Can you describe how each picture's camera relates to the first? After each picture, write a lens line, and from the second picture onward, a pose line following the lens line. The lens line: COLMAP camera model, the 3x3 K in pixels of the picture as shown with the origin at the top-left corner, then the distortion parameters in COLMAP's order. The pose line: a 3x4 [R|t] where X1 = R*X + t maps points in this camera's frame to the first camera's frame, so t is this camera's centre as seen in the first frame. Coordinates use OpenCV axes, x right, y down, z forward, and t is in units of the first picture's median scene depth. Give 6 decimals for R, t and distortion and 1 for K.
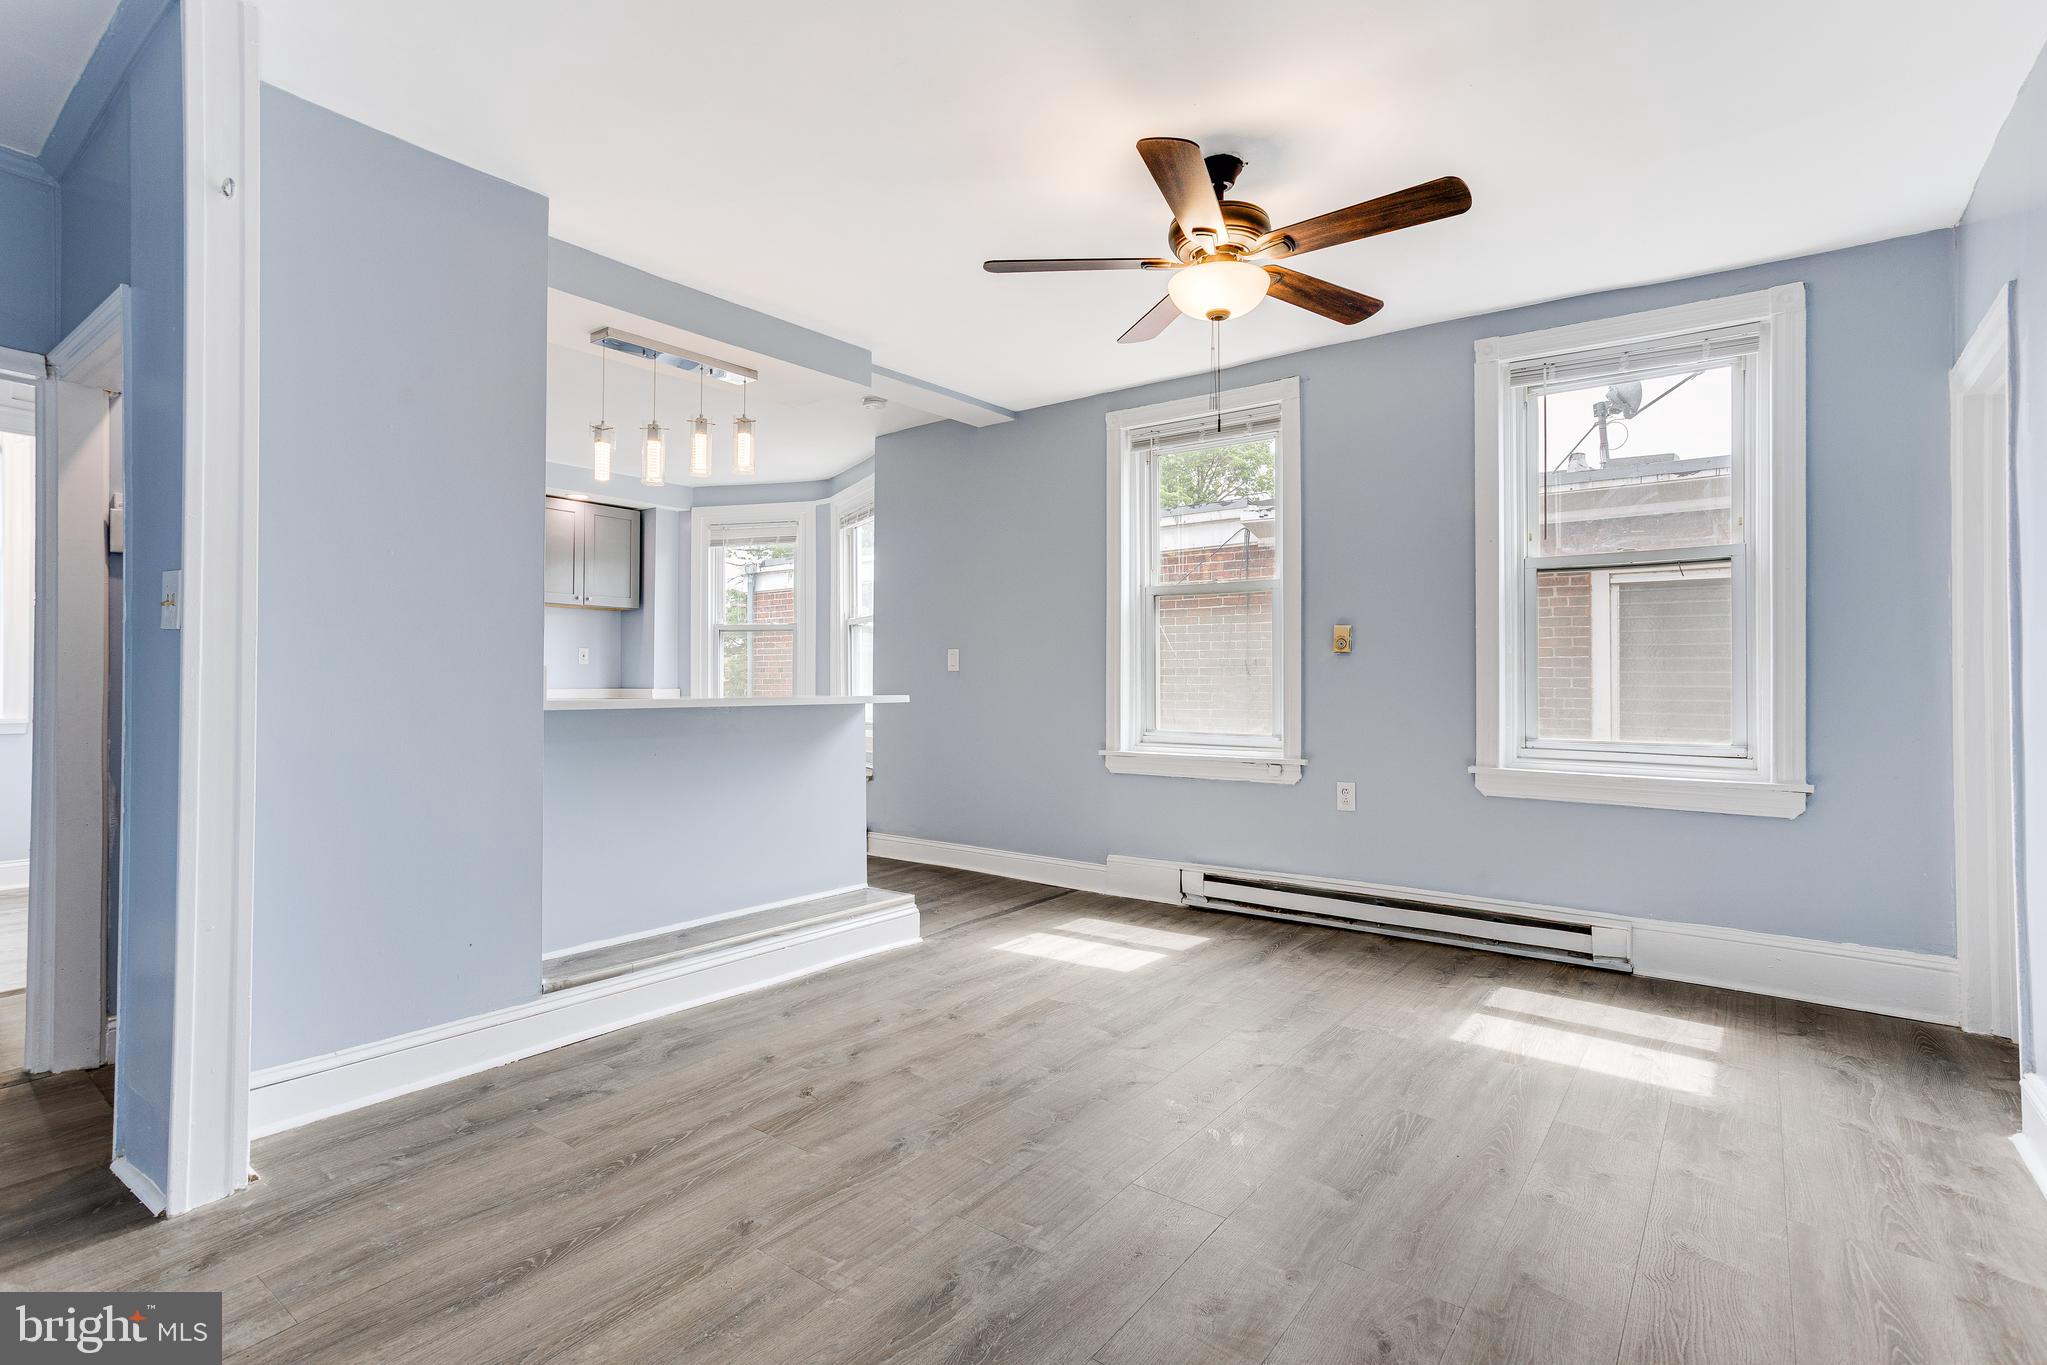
lens RADIAL K [[973.9, 0, 1024.3], [0, 973.9, 674.7], [0, 0, 1]] dist [-0.041275, 0.033408]
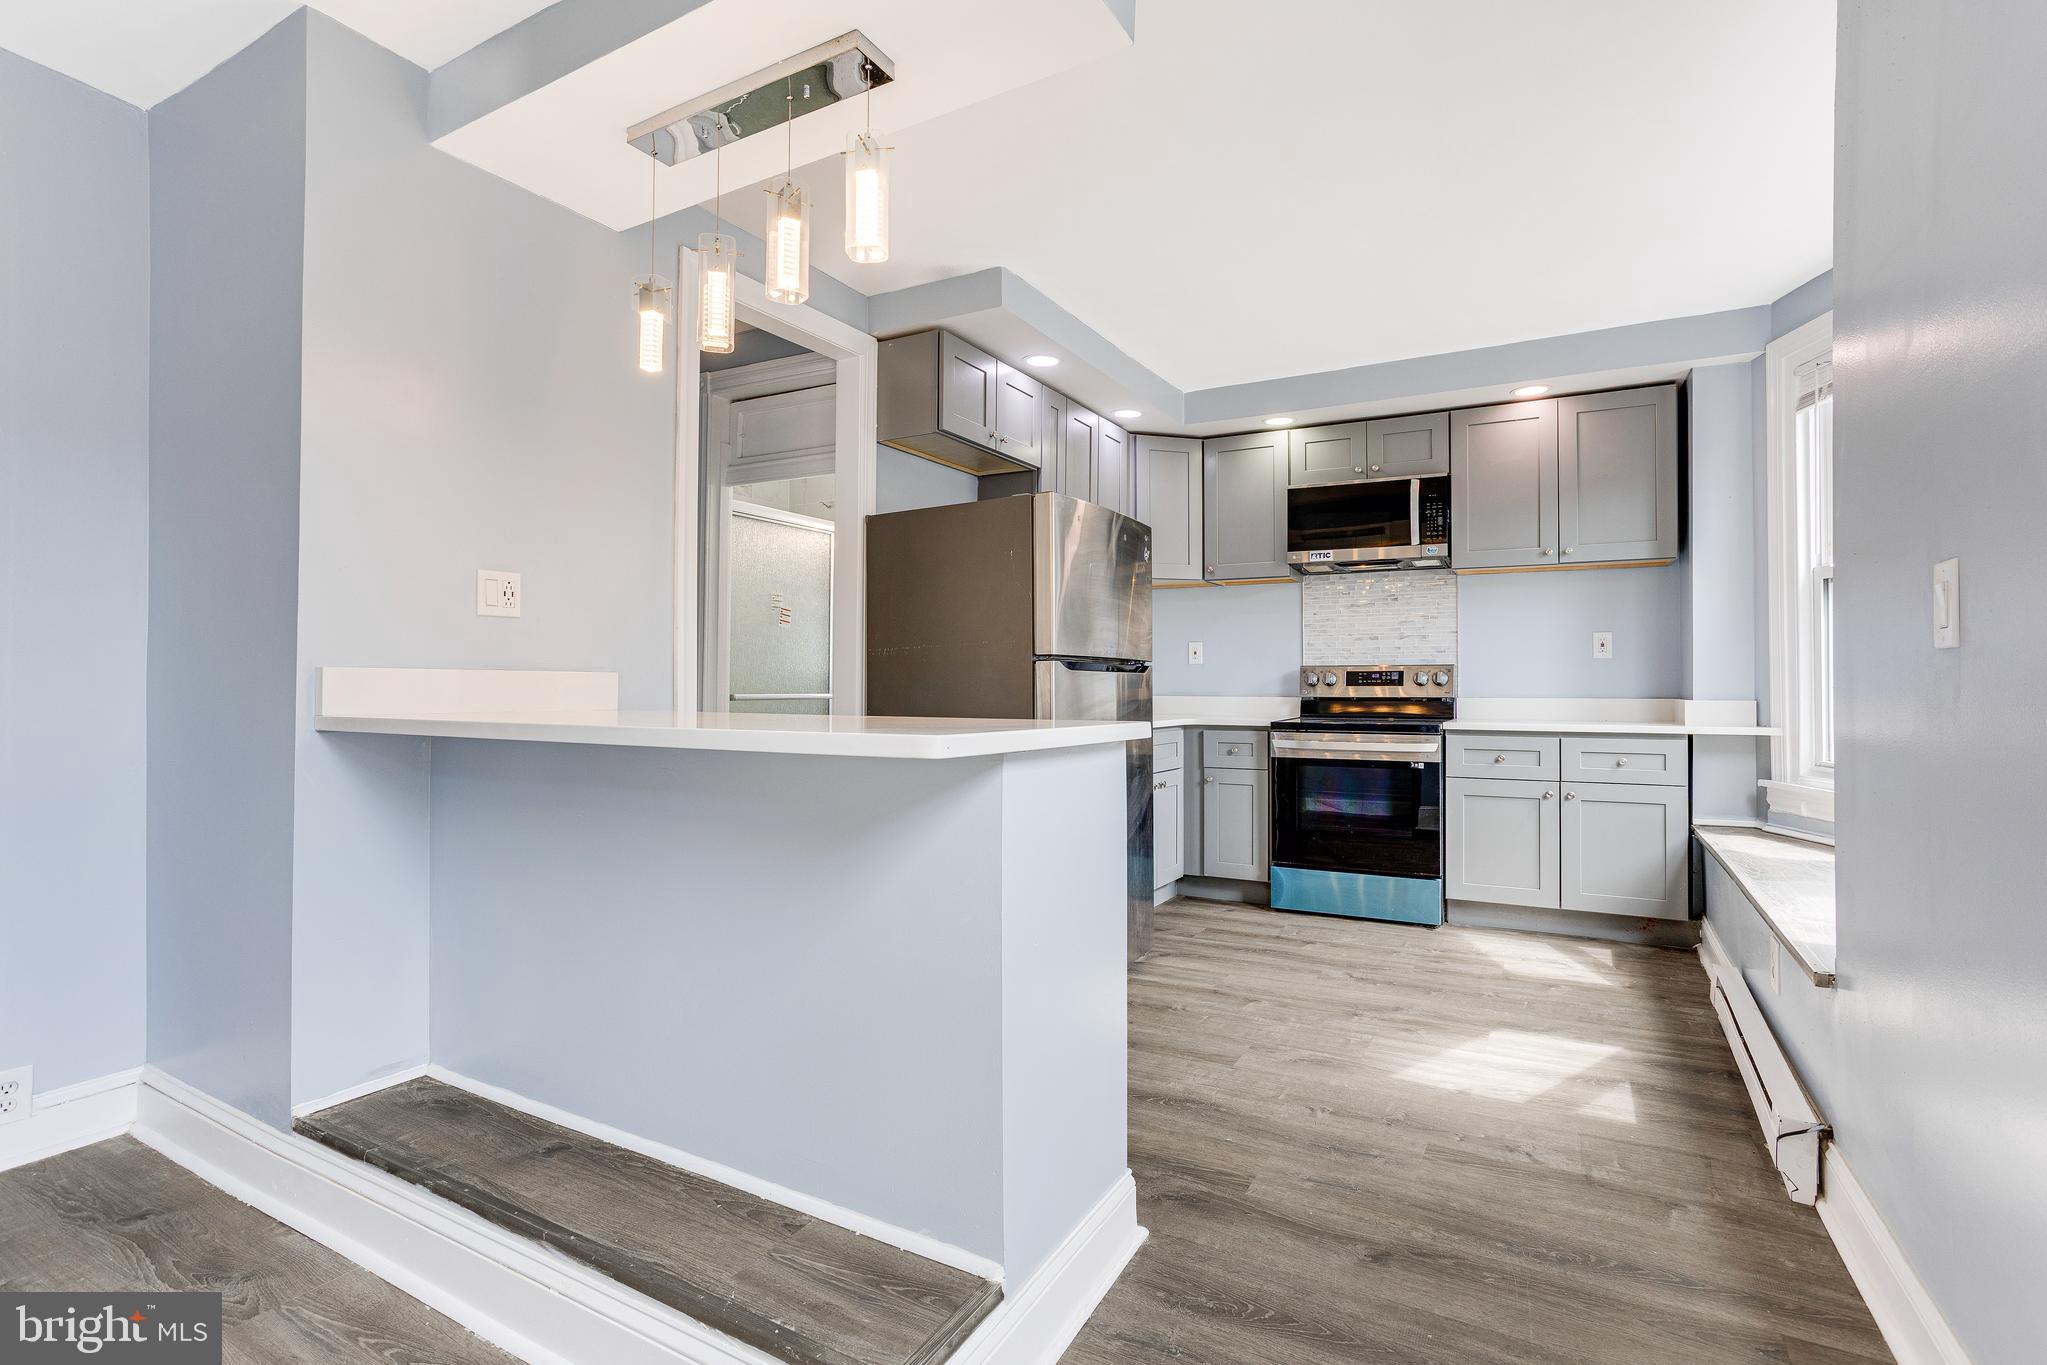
lens RADIAL K [[973.9, 0, 1024.3], [0, 973.9, 674.7], [0, 0, 1]] dist [-0.041275, 0.033408]
pose [[0.130880, -0.010095, -0.991347, 0.298083], [0.006854, 0.999933, -0.009277, 0.007099], [0.991375, -0.005581, 0.130940, 1.541665]]
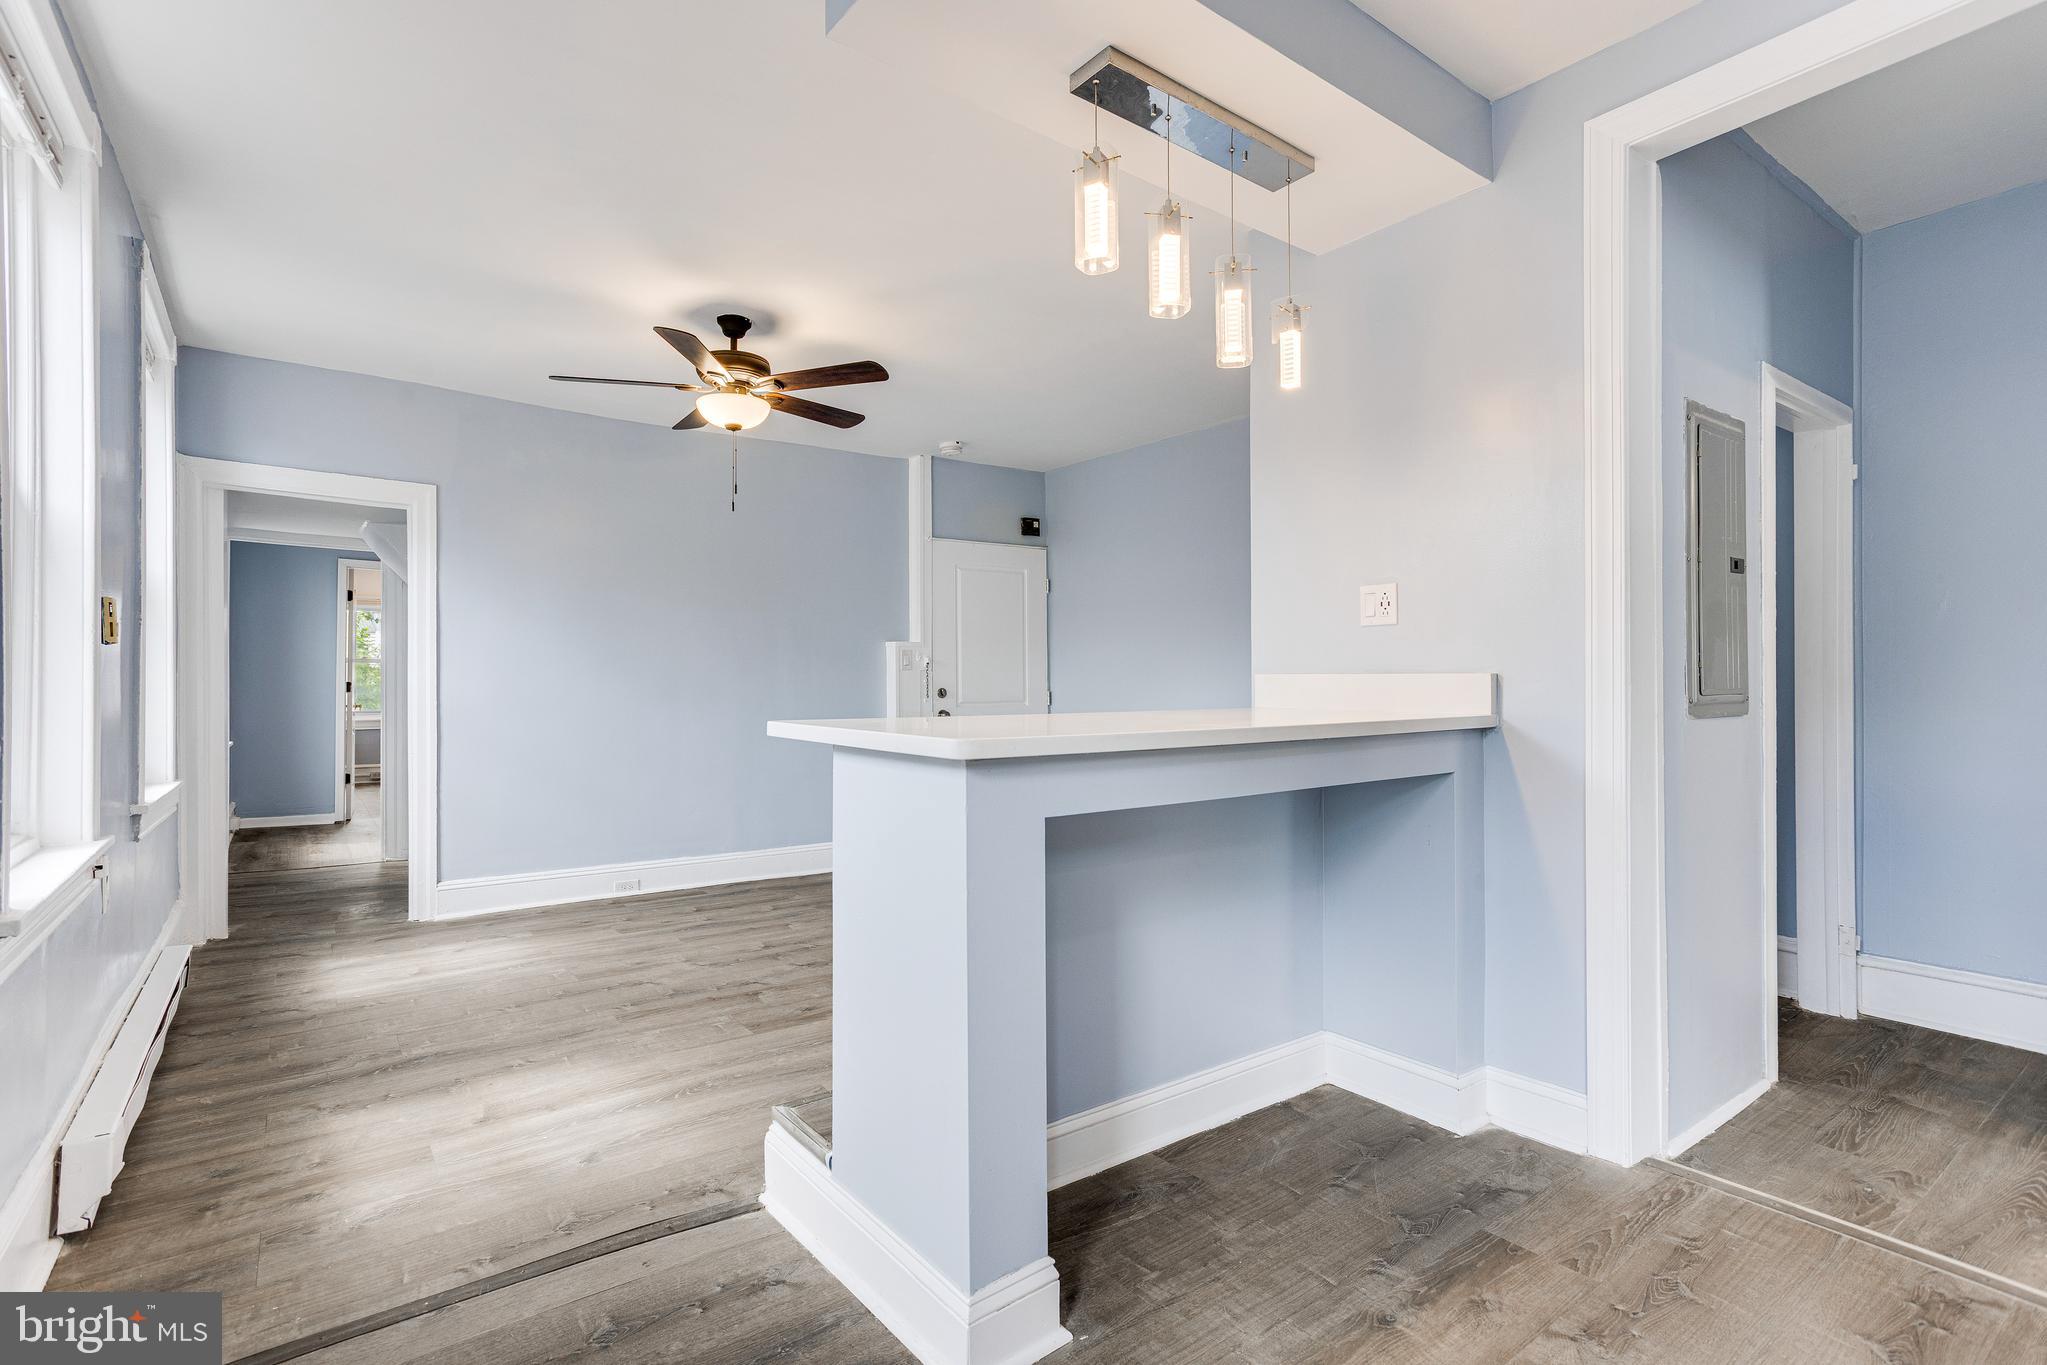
lens RADIAL K [[973.9, 0, 1024.3], [0, 973.9, 674.7], [0, 0, 1]] dist [-0.041275, 0.033408]
pose [[-0.963328, 0.005266, 0.268275, -0.584679], [0.001299, 0.999887, -0.014960, 0.007032], [-0.268324, -0.014063, -0.963226, 2.250399]]
